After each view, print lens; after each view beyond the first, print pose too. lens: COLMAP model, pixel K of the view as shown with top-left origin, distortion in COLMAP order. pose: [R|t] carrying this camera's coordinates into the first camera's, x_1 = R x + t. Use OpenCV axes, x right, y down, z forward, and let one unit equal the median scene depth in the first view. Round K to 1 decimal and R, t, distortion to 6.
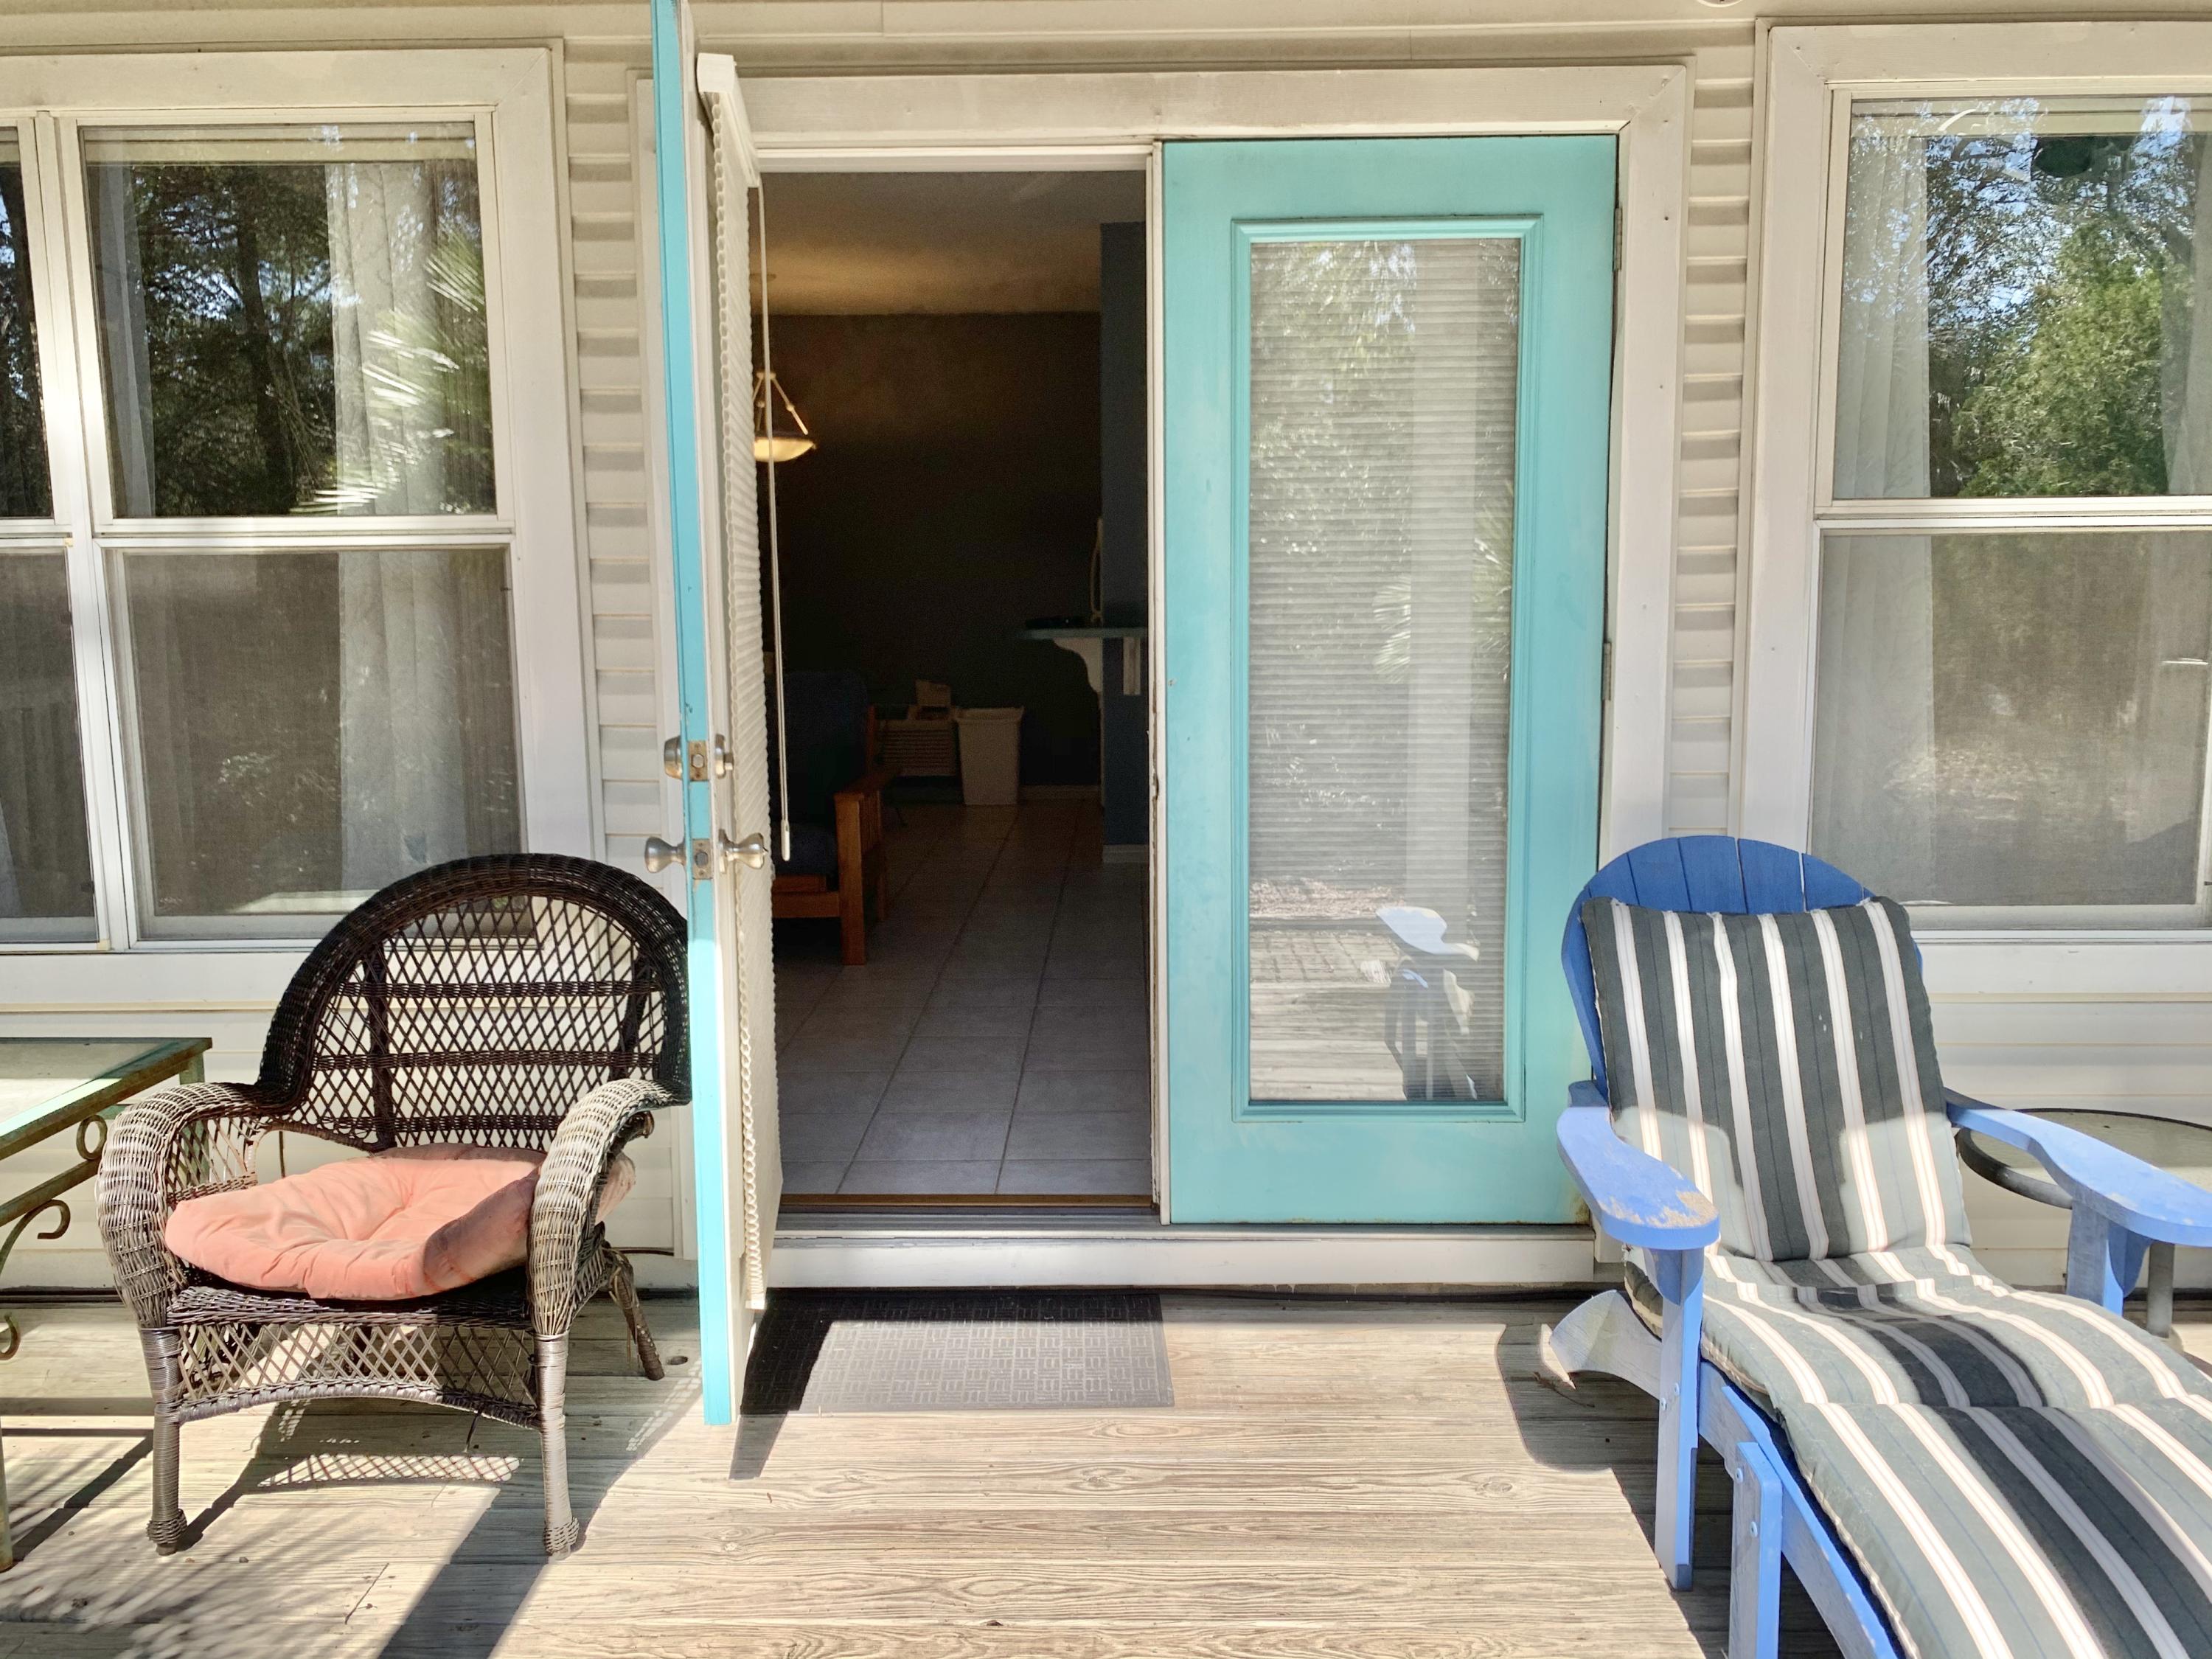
lens RADIAL K [[1674.2, 0, 1096.4], [0, 1674.2, 812.1], [0, 0, 1]] dist [0.014757, -0.022825]
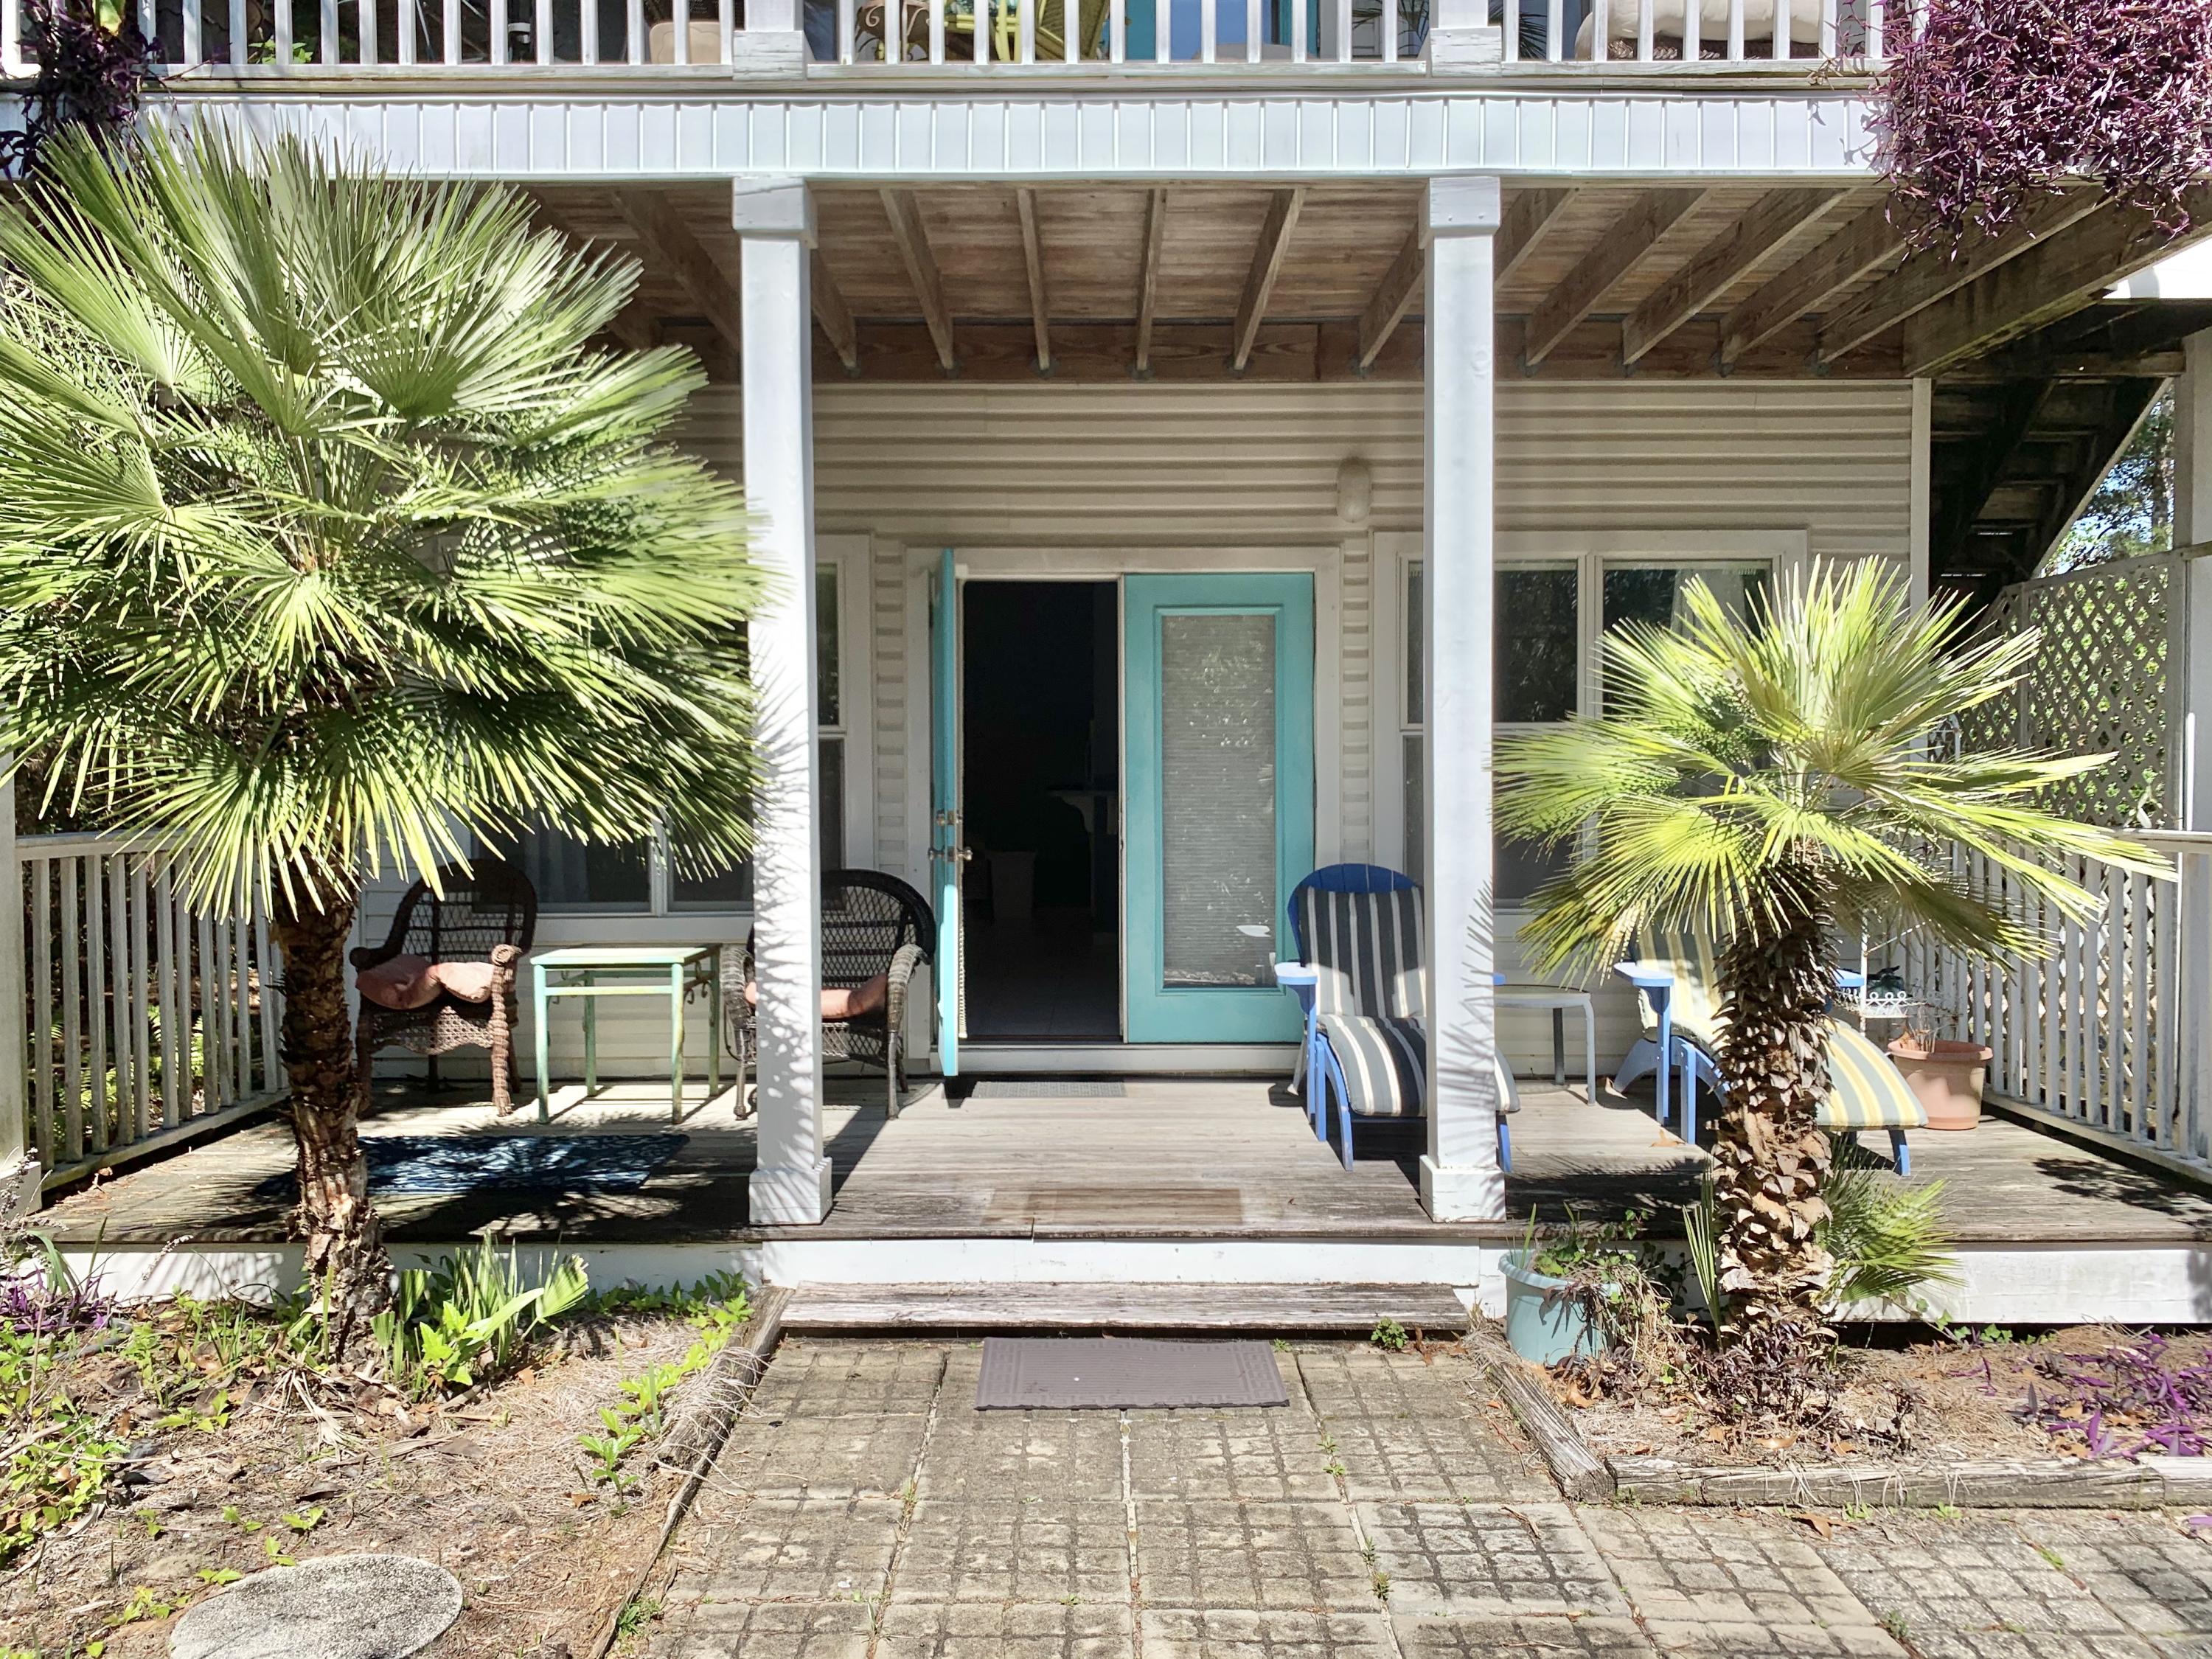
lens RADIAL K [[1674.2, 0, 1106.3], [0, 1674.2, 834.9], [0, 0, 1]] dist [0.014757, -0.022825]
pose [[0.999820, 0.008221, 0.017077, -0.024264], [-0.006394, 0.994514, -0.104406, 0.221143], [-0.017842, 0.104278, 0.994388, -1.333652]]
